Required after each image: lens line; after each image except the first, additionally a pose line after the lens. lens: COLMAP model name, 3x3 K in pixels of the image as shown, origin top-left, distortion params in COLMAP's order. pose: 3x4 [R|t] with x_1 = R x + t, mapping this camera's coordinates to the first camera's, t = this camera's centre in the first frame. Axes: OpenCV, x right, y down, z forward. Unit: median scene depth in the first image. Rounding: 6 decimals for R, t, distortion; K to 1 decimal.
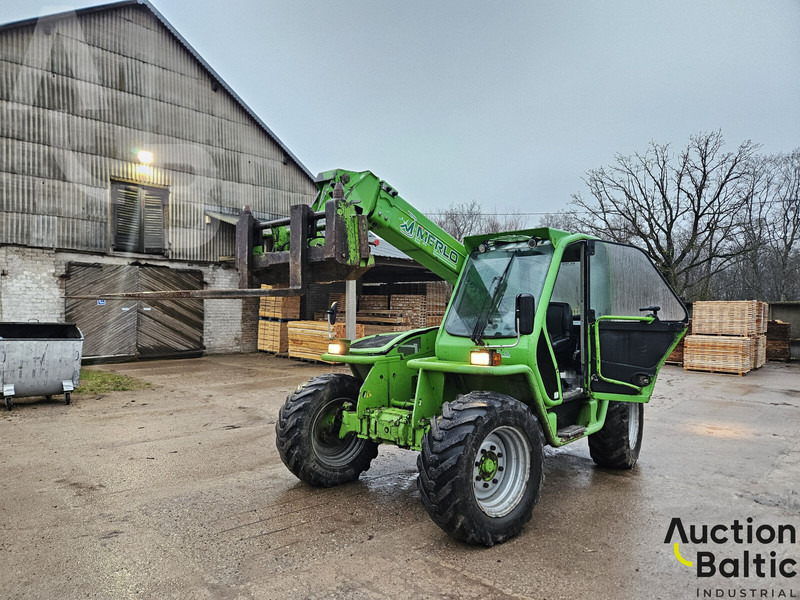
lens RADIAL K [[537.6, 0, 400.6], [0, 537.6, 305.3], [0, 0, 1]] dist [0.067530, -0.066657]
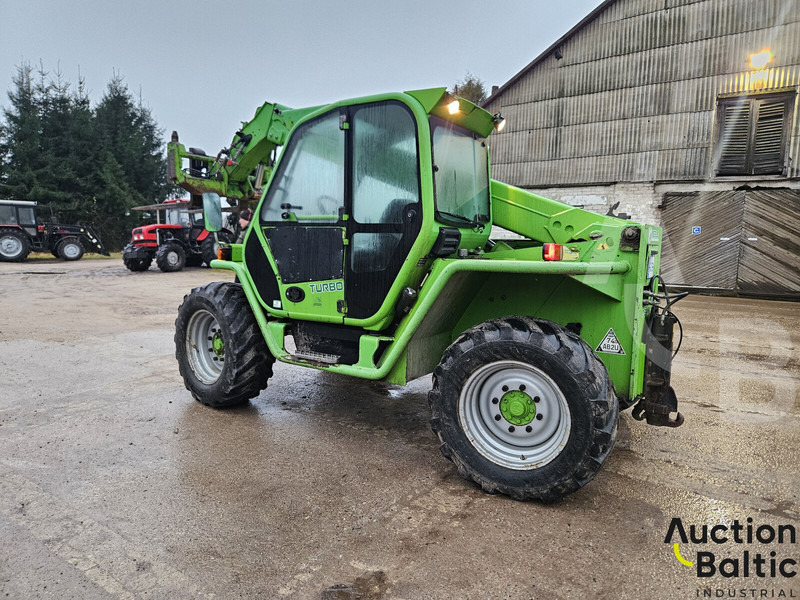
lens RADIAL K [[537.6, 0, 400.6], [0, 537.6, 305.3], [0, 0, 1]] dist [0.067530, -0.066657]
pose [[0.114624, 0.117679, -0.986414, 0.385939], [-0.017007, 0.993046, 0.116494, 0.021564], [0.993263, 0.003423, 0.115828, 0.364950]]
